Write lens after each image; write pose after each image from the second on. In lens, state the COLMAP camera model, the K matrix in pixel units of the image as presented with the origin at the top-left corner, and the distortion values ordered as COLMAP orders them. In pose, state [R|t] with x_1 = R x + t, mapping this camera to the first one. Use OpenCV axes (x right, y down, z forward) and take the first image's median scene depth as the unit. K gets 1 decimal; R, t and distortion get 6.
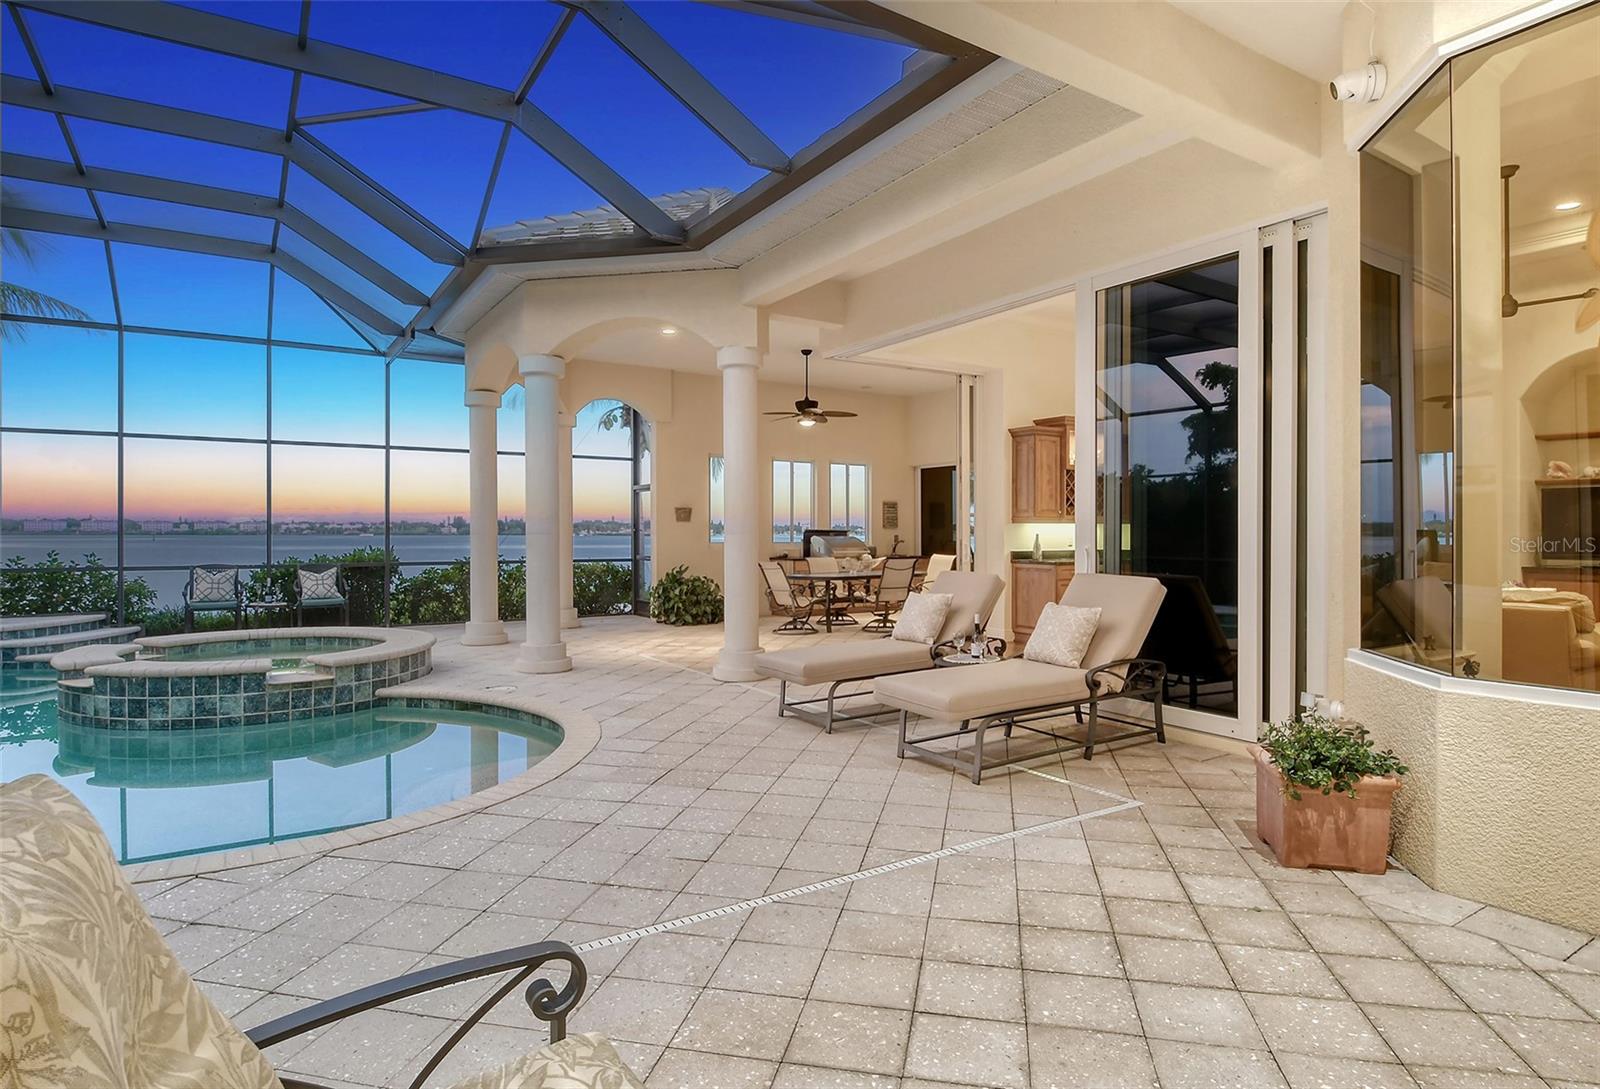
lens RADIAL K [[873.0, 0, 800.0], [0, 873.0, 544.5], [0, 0, 1]] dist [0.000392, -0.000106]
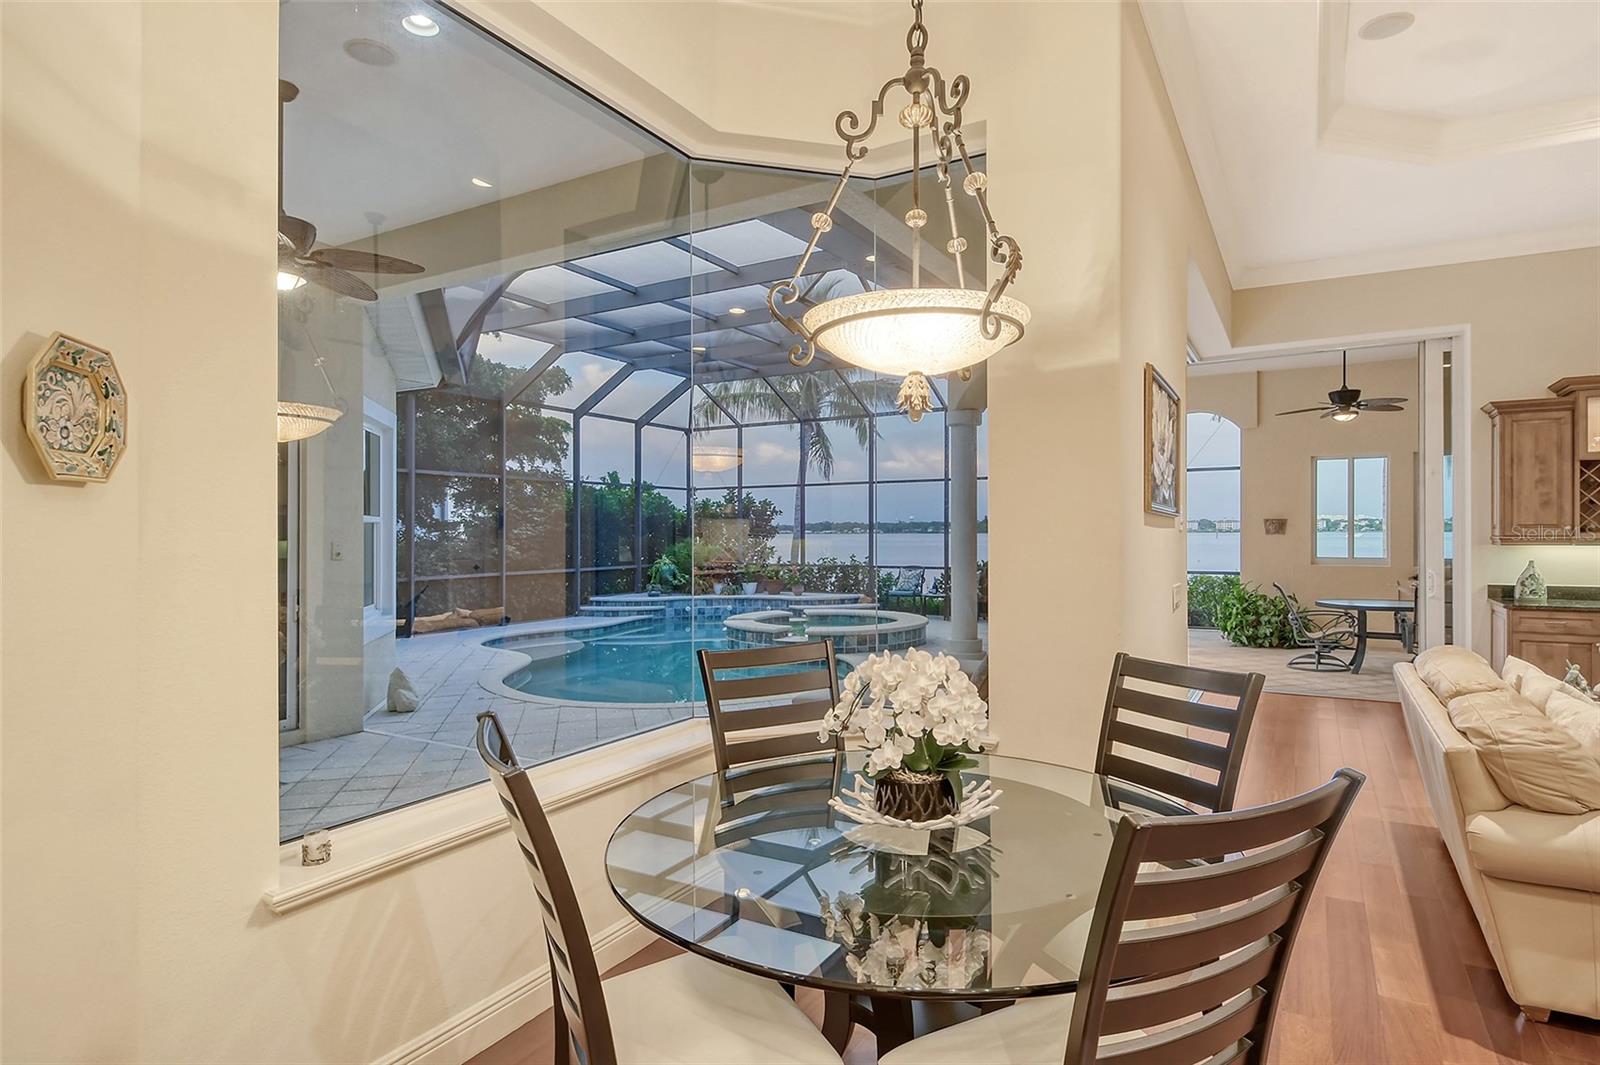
lens RADIAL K [[843.0, 0, 814.4], [0, 843.0, 525.5], [0, 0, 1]] dist [0.022133, -0.019332]
pose [[0.468555, -0.008225, -0.883396, 0.589378], [-0.010741, 0.999830, -0.015006, -0.023507], [0.883369, 0.016520, 0.468387, 0.223315]]
